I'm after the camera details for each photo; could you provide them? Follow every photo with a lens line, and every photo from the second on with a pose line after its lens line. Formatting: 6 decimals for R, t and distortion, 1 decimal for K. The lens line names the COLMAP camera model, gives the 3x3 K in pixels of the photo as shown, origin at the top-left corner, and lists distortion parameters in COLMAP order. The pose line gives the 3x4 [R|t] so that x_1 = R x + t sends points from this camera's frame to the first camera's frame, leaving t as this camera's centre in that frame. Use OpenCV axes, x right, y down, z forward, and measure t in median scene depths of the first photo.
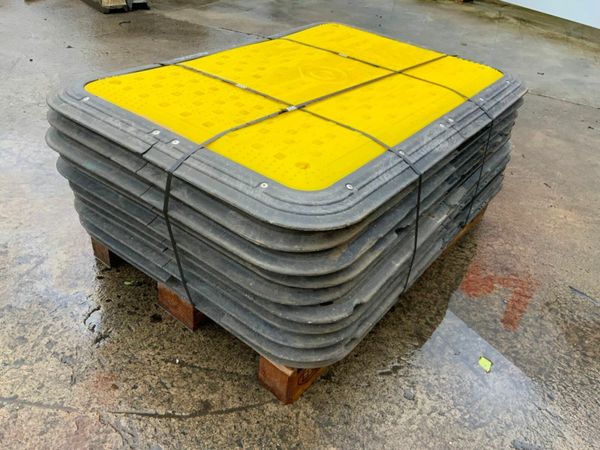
lens RADIAL K [[490.9, 0, 301.6], [0, 490.9, 225.8], [0, 0, 1]] dist [0.111958, -0.200569]
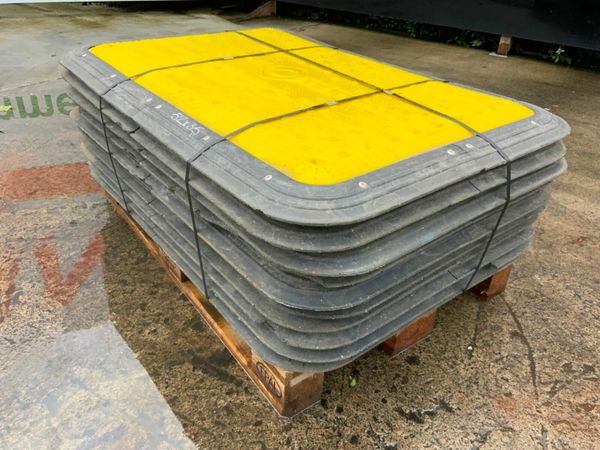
lens RADIAL K [[490.9, 0, 301.6], [0, 490.9, 225.8], [0, 0, 1]] dist [0.111958, -0.200569]
pose [[0.254307, -0.584418, 0.770574, -1.016752], [0.540151, 0.746745, 0.388083, -0.522588], [-0.802225, 0.317534, 0.505577, 0.697749]]
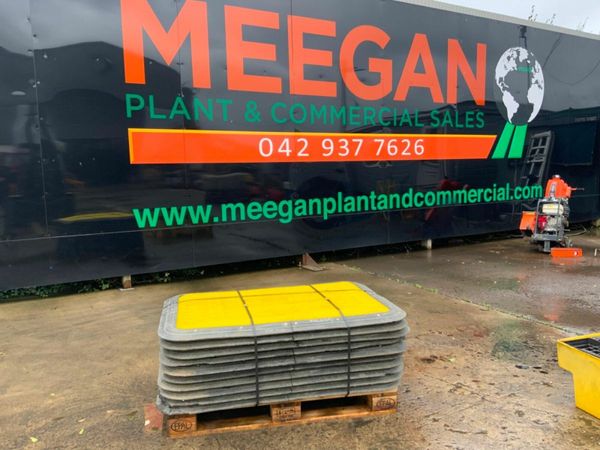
lens RADIAL K [[490.9, 0, 301.6], [0, 490.9, 225.8], [0, 0, 1]] dist [0.111958, -0.200569]
pose [[-0.758739, -0.147147, 0.634557, -1.500513], [0.337775, 0.744075, 0.576421, -1.974598], [-0.556976, 0.651691, -0.514856, 2.125522]]
